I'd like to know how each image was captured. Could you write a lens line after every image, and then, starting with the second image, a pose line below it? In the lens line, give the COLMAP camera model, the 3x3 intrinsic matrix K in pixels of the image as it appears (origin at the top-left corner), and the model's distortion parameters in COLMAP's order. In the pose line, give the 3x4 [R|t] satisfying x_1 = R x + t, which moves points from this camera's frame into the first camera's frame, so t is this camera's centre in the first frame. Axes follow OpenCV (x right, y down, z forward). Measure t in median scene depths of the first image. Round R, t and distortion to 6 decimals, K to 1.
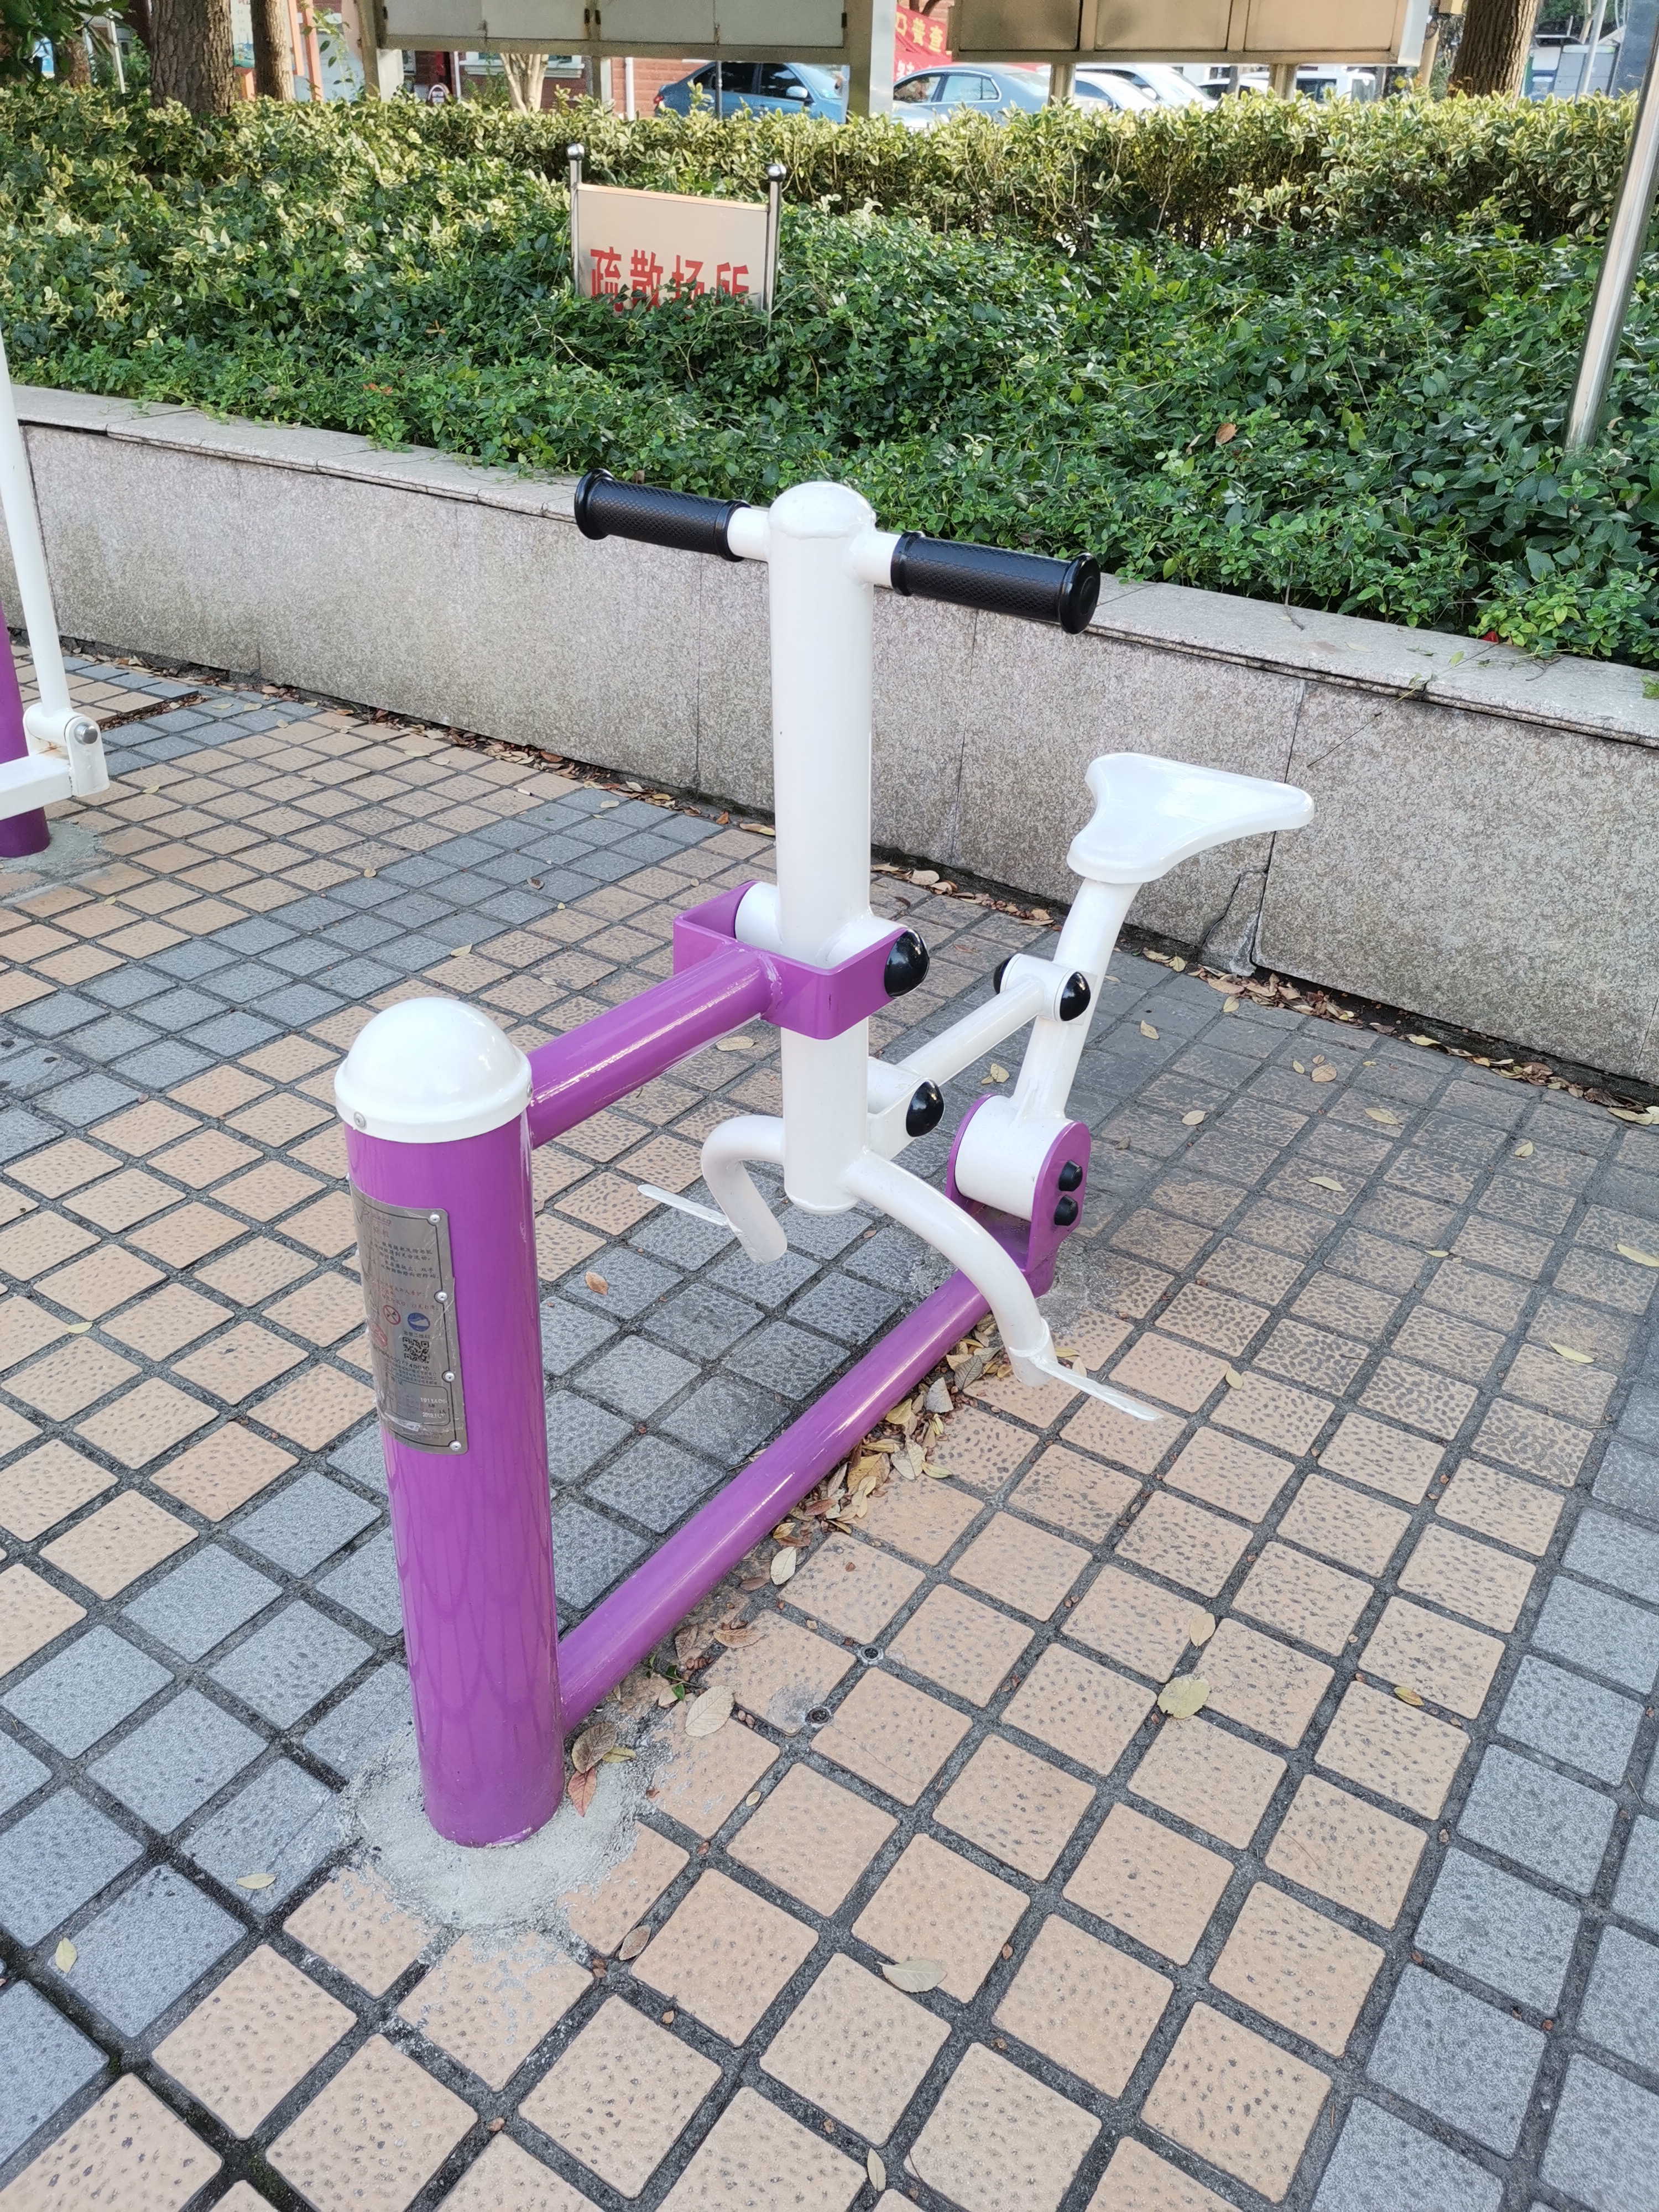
lens RADIAL K [[1666.6, 0, 820.5], [0, 1666.6, 1113.4], [0, 0, 1]] dist [0.056064, -0.023254]
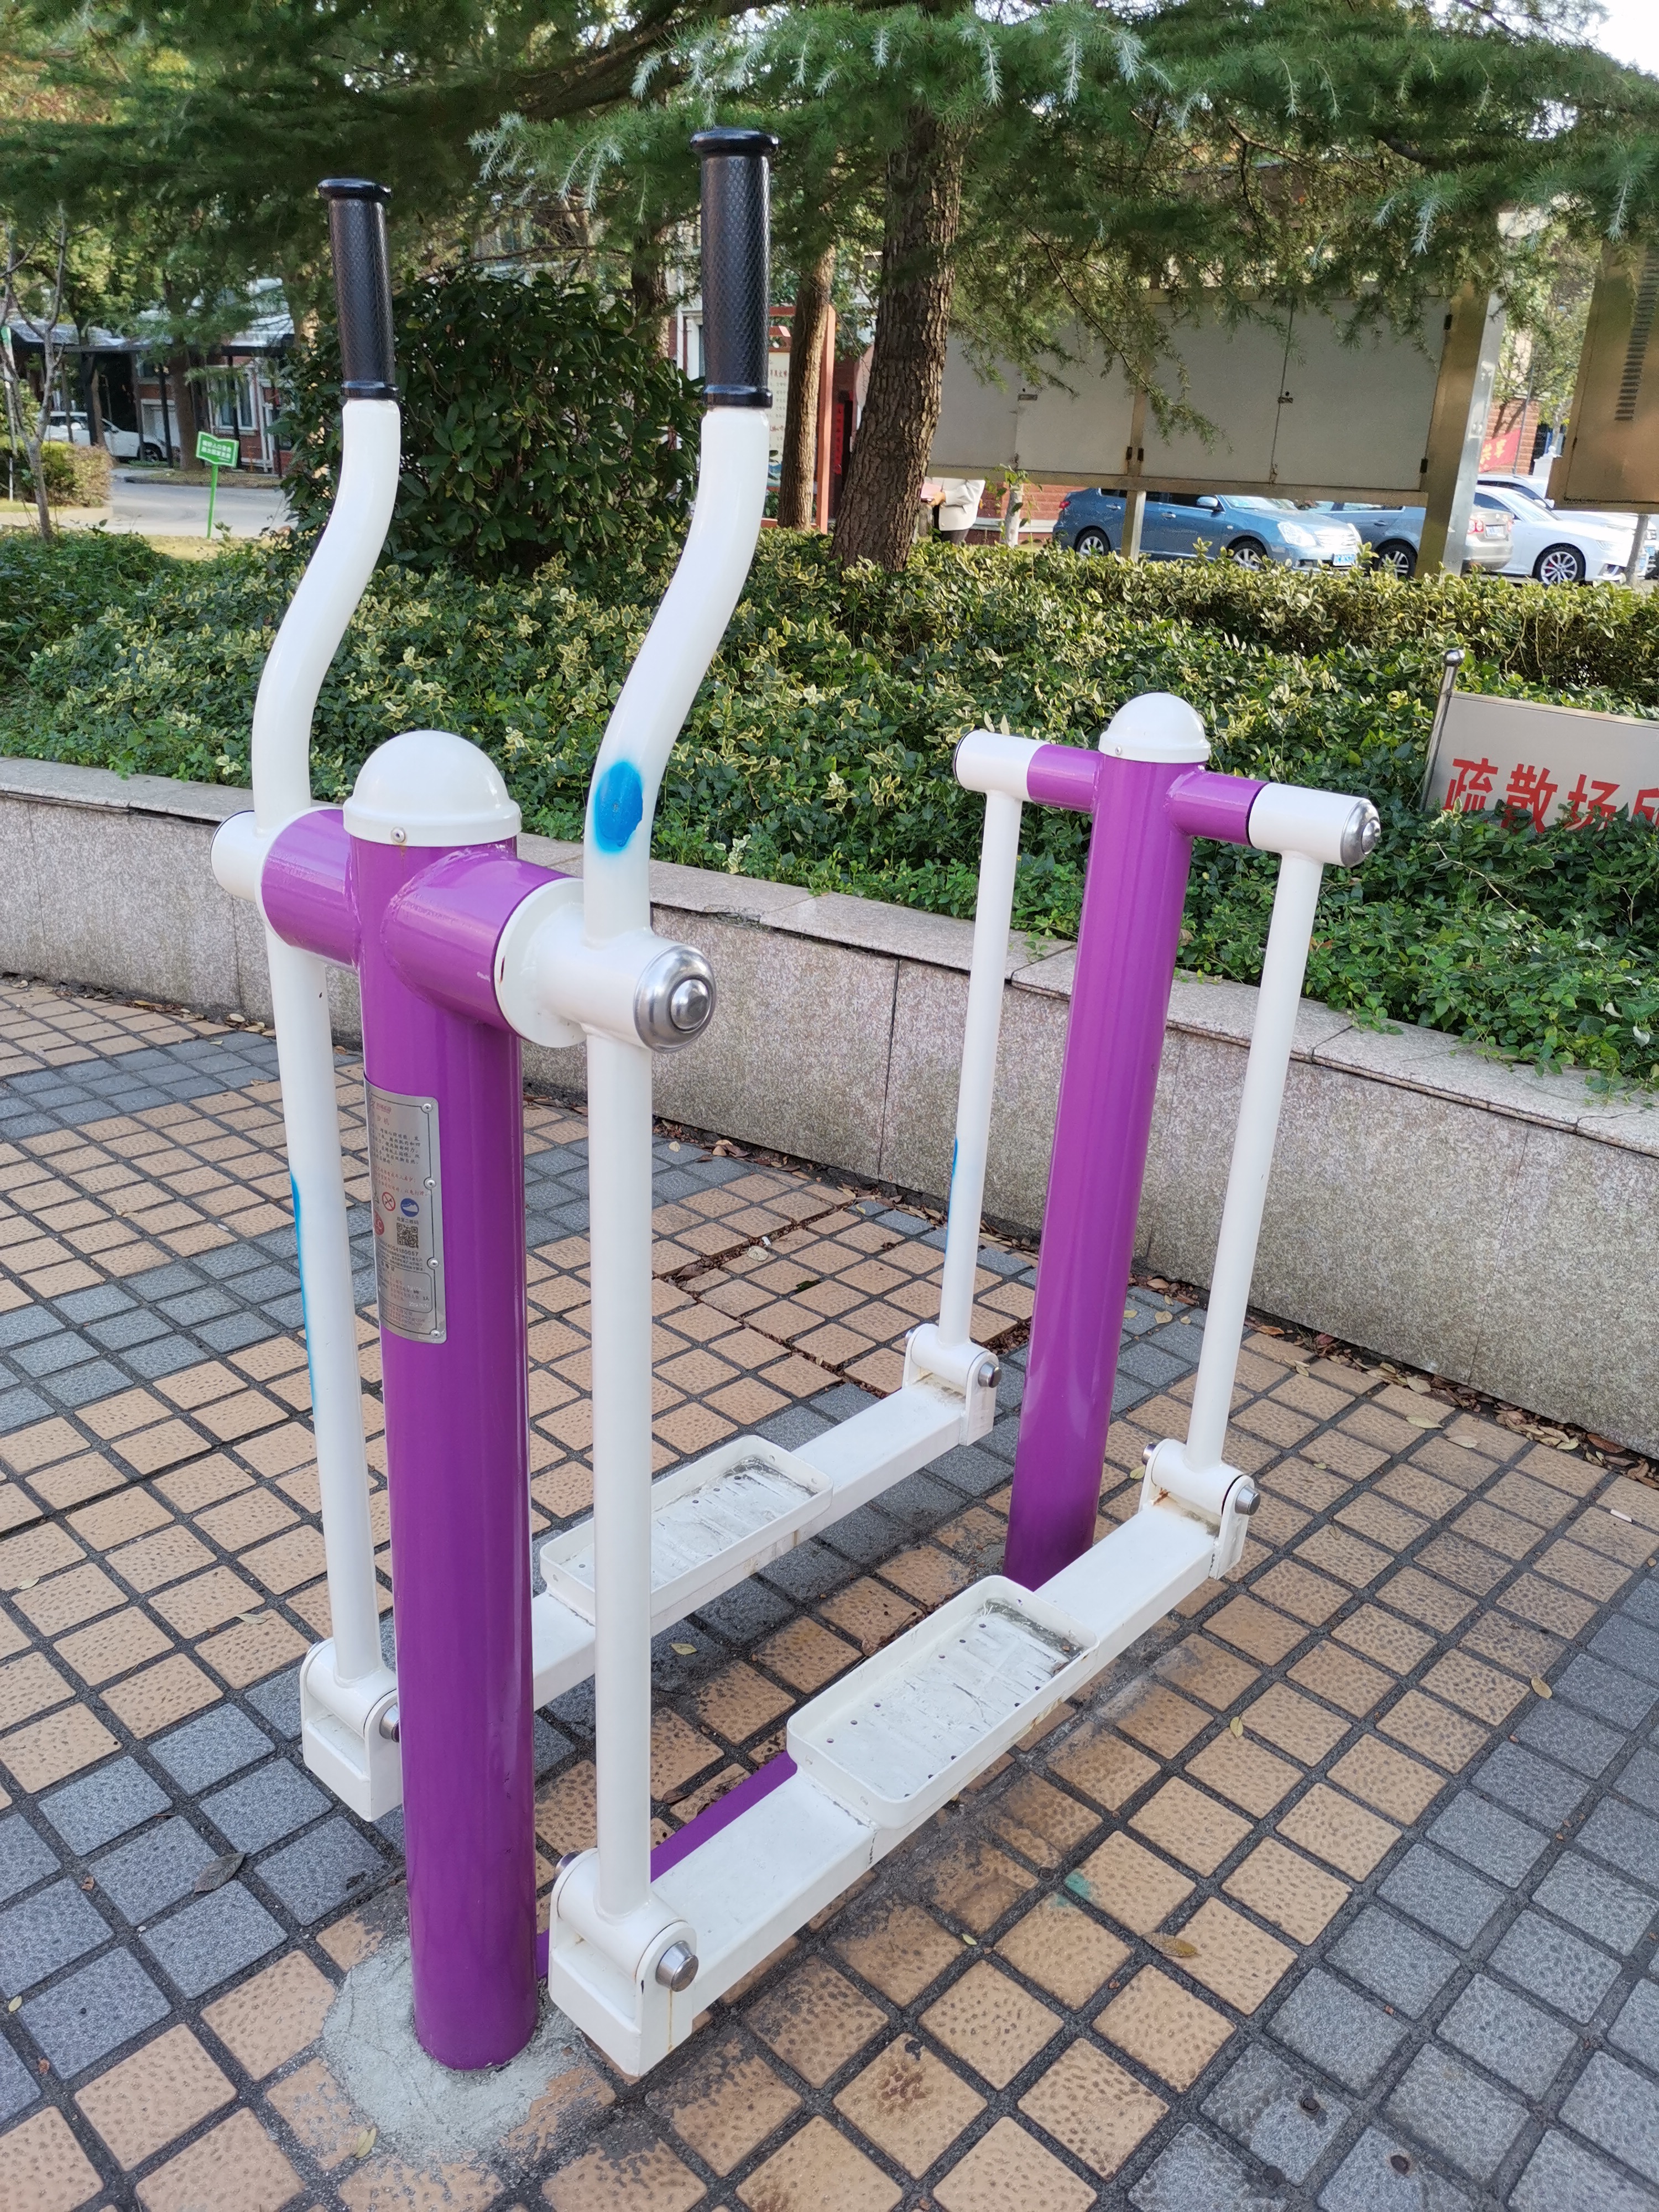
lens RADIAL K [[1666.6, 0, 839.2], [0, 1666.6, 1105.6], [0, 0, 1]] dist [0.056064, -0.023254]
pose [[0.988489, 0.076154, -0.130731, -0.381904], [-0.098456, 0.979873, -0.173655, -0.180993], [0.114875, 0.184527, 0.976091, 0.174021]]
